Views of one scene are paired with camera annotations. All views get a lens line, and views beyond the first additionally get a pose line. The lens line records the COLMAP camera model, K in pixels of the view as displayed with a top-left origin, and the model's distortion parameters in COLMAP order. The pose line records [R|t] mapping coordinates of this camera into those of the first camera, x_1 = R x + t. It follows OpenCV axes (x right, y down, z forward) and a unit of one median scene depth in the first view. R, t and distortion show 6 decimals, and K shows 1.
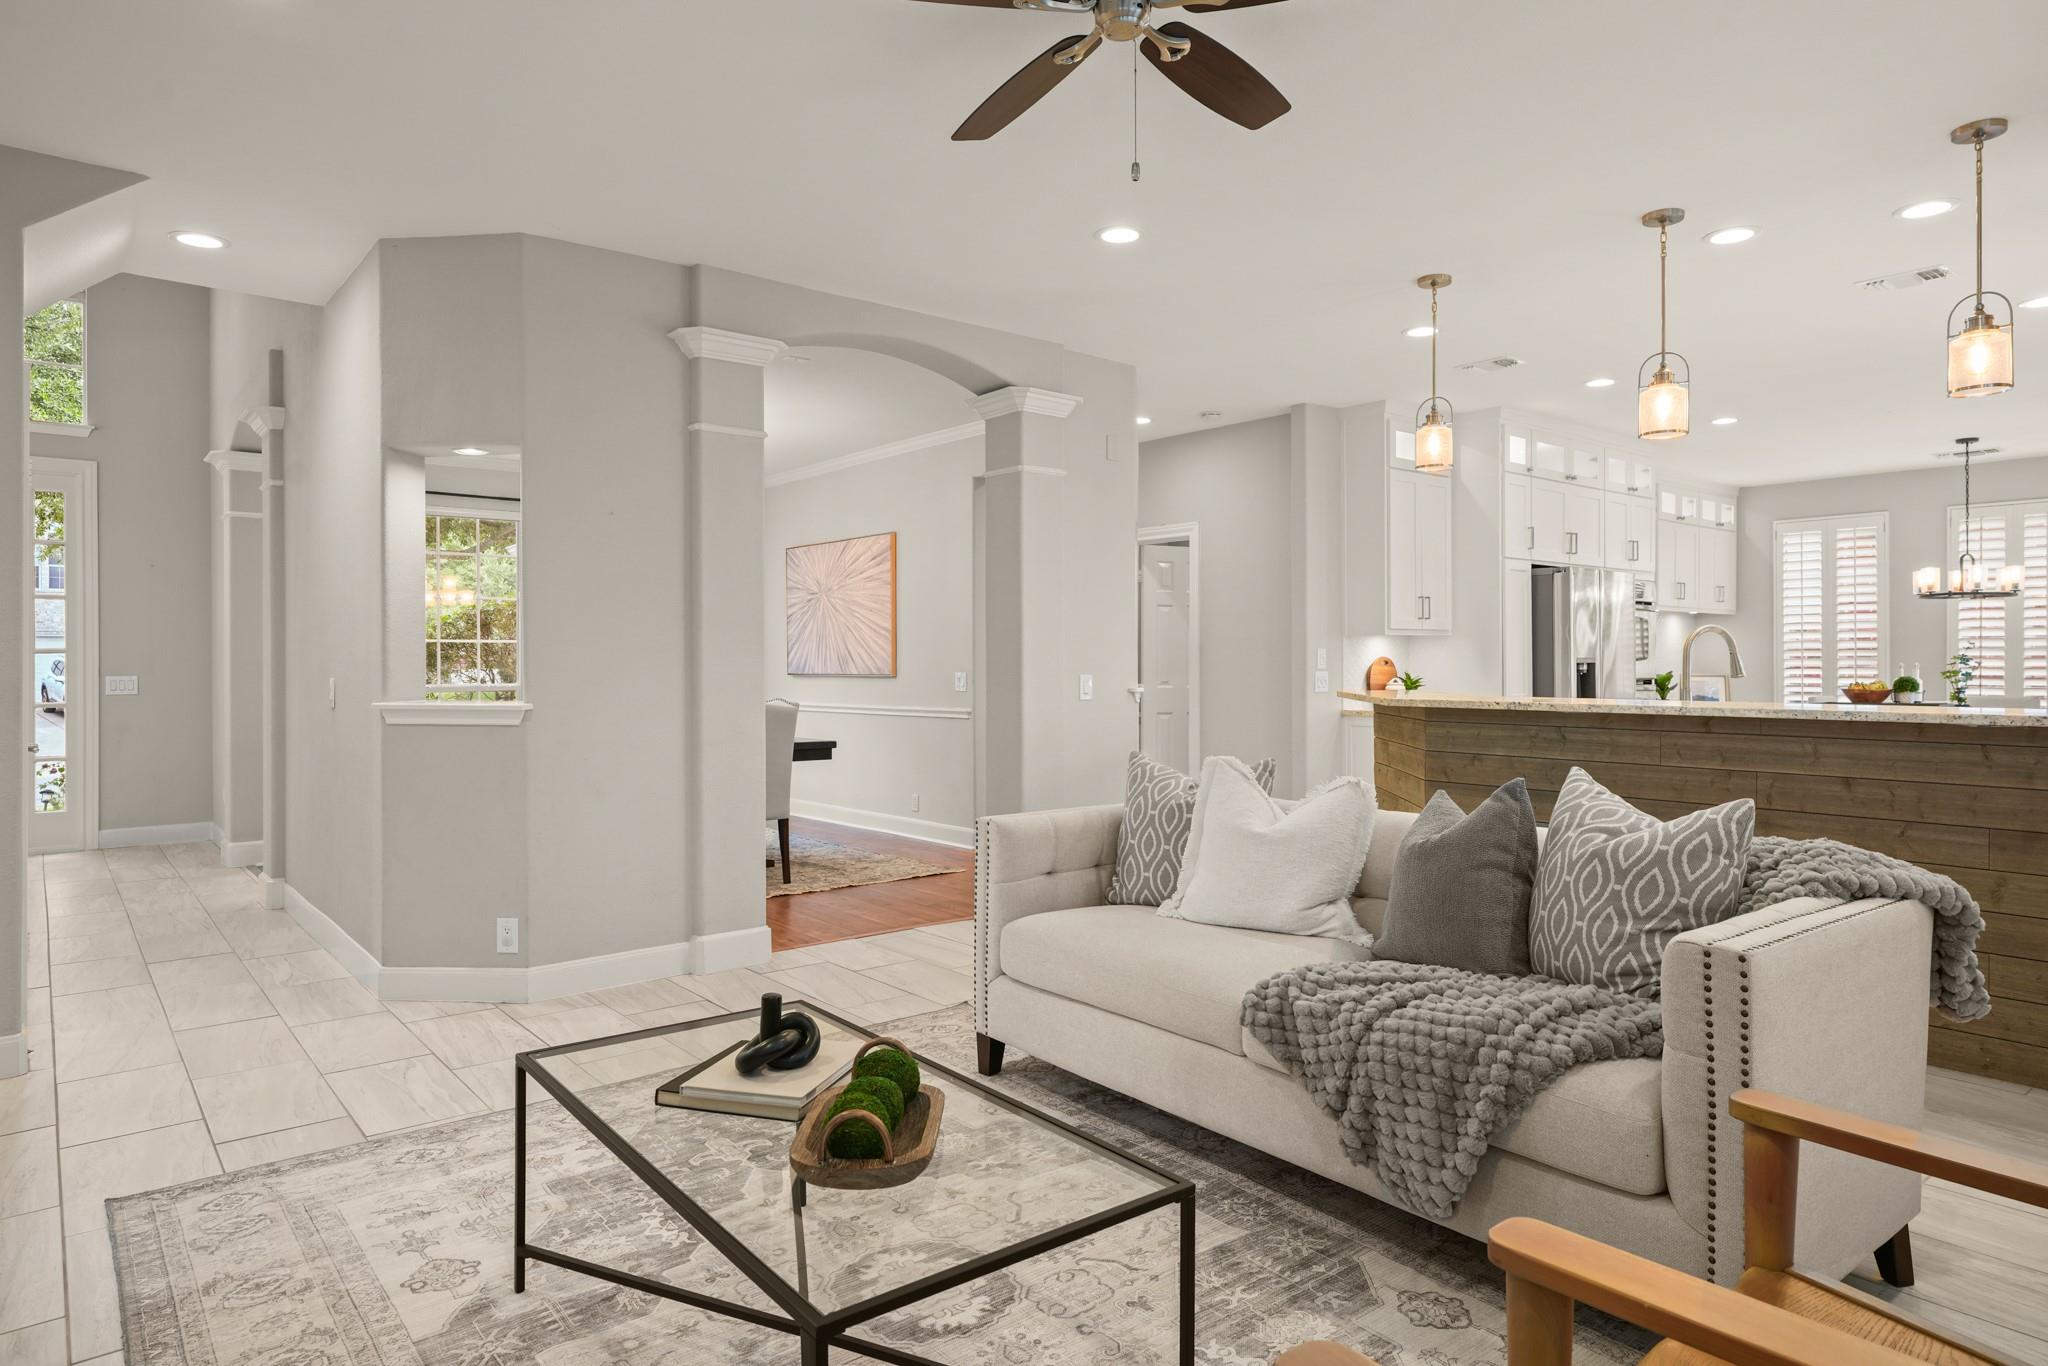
lens RADIAL K [[1219.5, 0, 1020.2], [0, 1219.5, 670.1], [0, 0, 1]] dist [-0.006078, 0.000298]
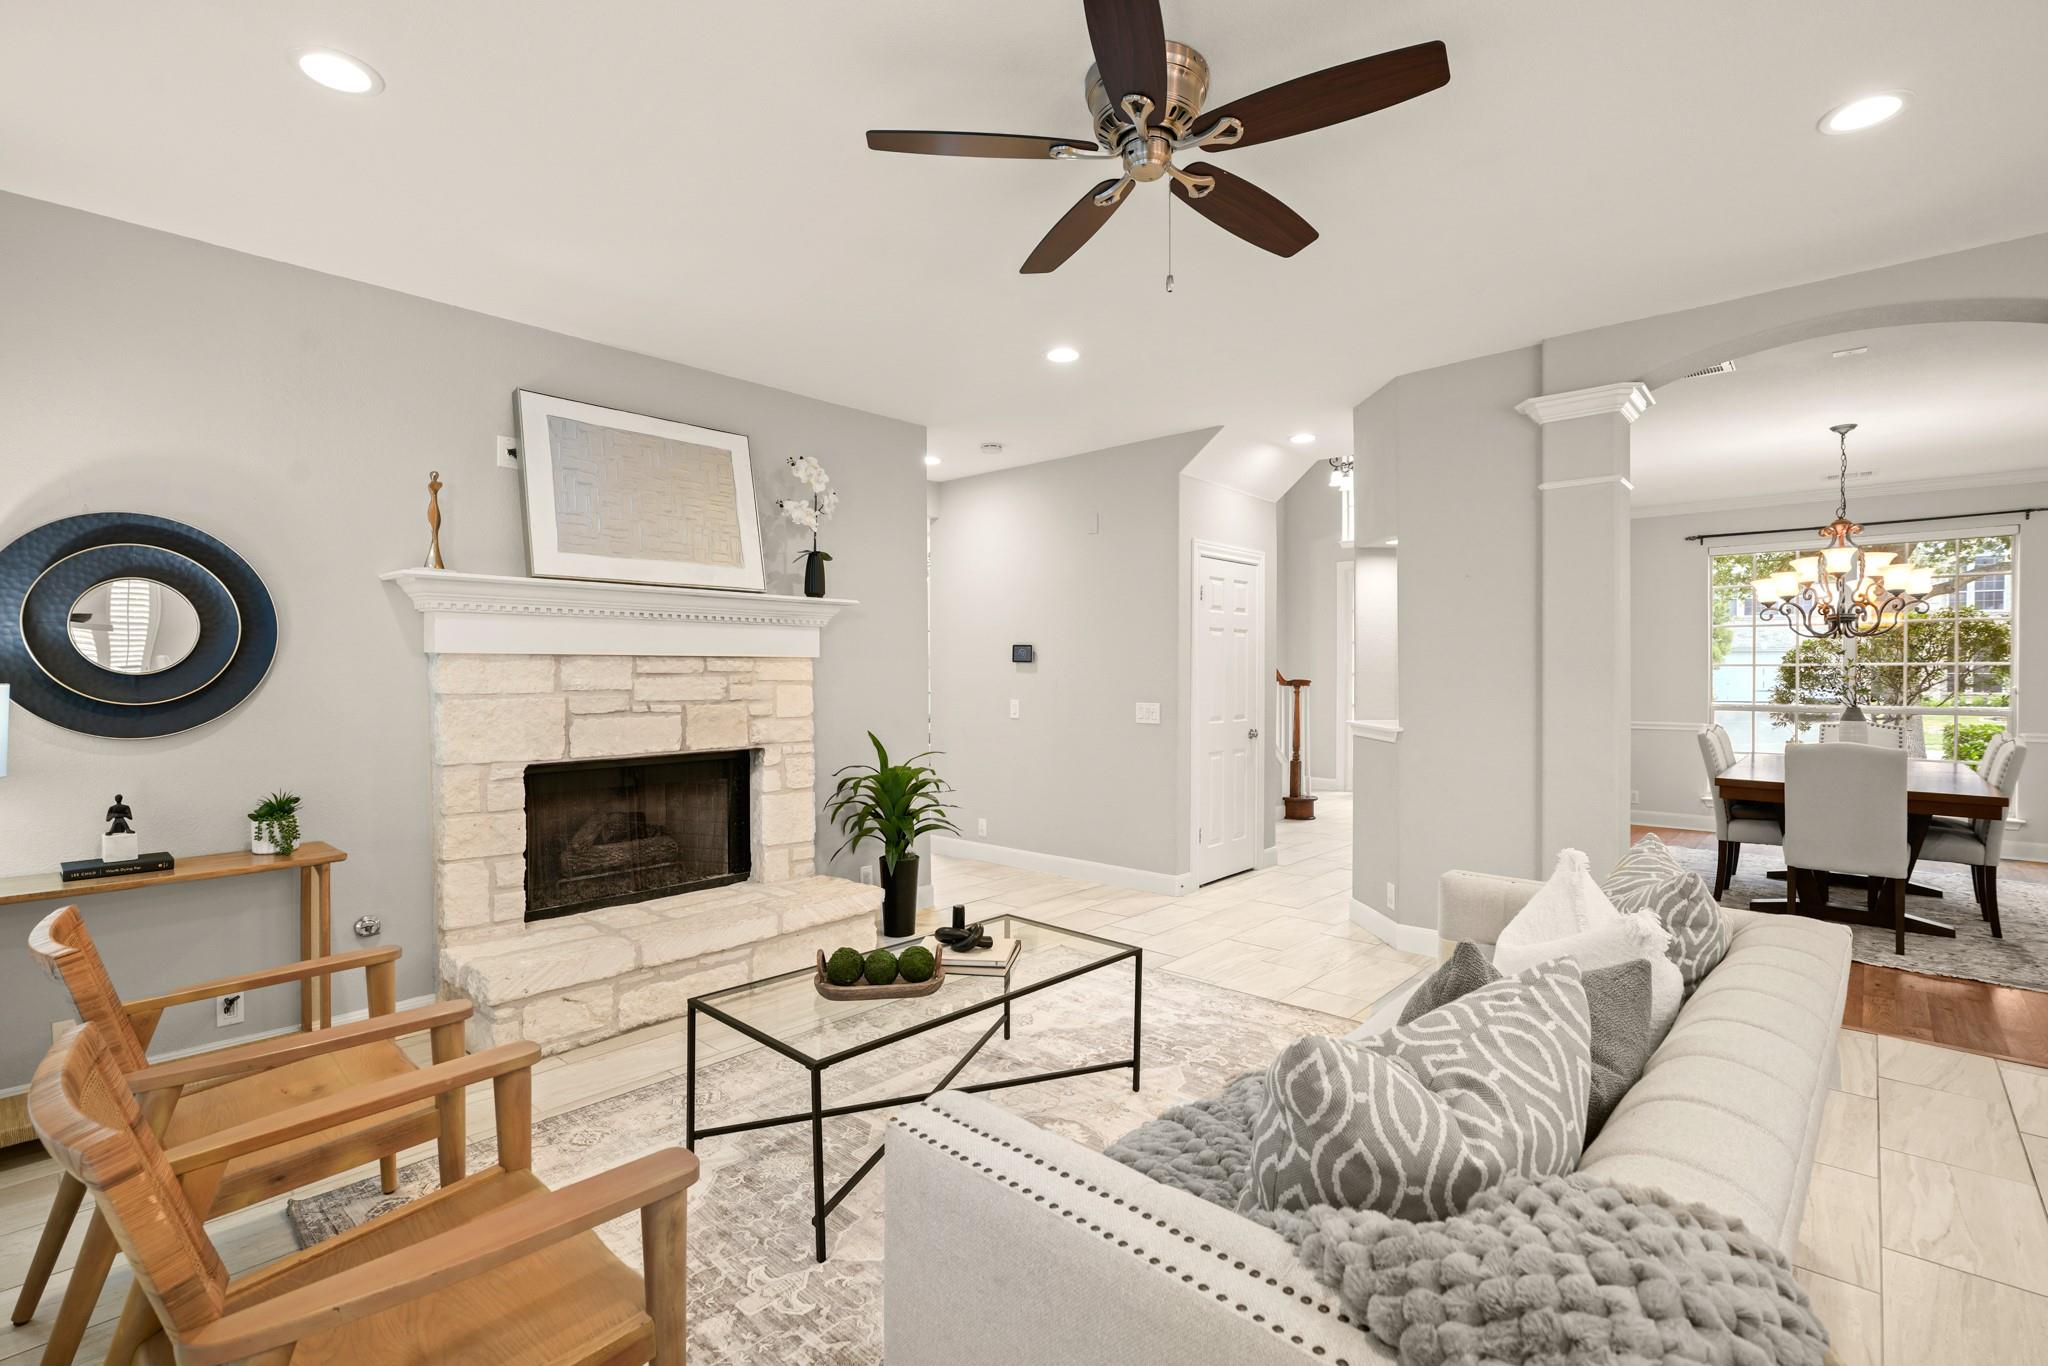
lens RADIAL K [[936.2, 0, 1027.5], [0, 936.2, 675.8], [0, 0, 1]] dist [-0.008947, 0.002114]
pose [[0.147995, 0.007446, -0.988960, 0.313375], [-0.004377, 0.999967, 0.006874, -0.018876], [0.988978, 0.003312, 0.148022, 0.250146]]
